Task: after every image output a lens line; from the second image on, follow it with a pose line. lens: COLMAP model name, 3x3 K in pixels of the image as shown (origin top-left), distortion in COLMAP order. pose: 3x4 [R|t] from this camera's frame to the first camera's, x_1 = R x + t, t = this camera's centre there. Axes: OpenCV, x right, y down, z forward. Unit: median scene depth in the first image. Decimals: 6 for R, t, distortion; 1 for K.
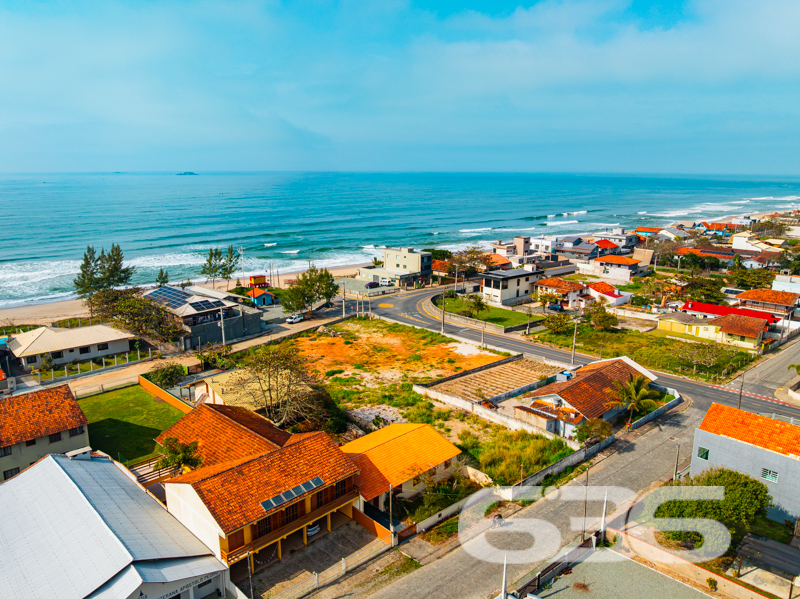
lens RADIAL K [[581.3, 0, 400.0], [0, 581.3, 299.5], [0, 0, 1]] dist [-0.065994, -0.000219]
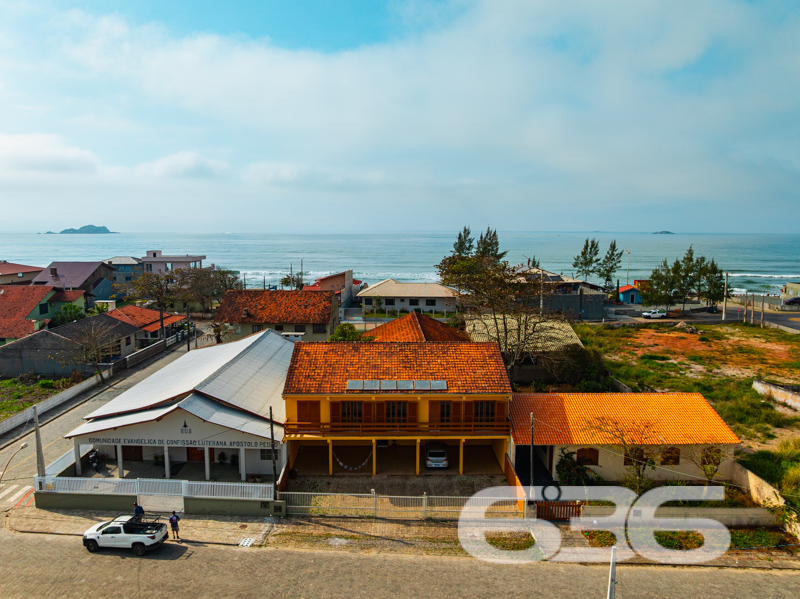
lens RADIAL K [[579.6, 0, 400.0], [0, 579.6, 299.5], [0, 0, 1]] dist [-0.011291, -0.001988]
pose [[0.718303, 0.090727, -0.689789, 0.154843], [-0.156696, 0.987084, -0.033343, 0.125270], [0.677855, 0.132038, 0.723242, 0.223927]]
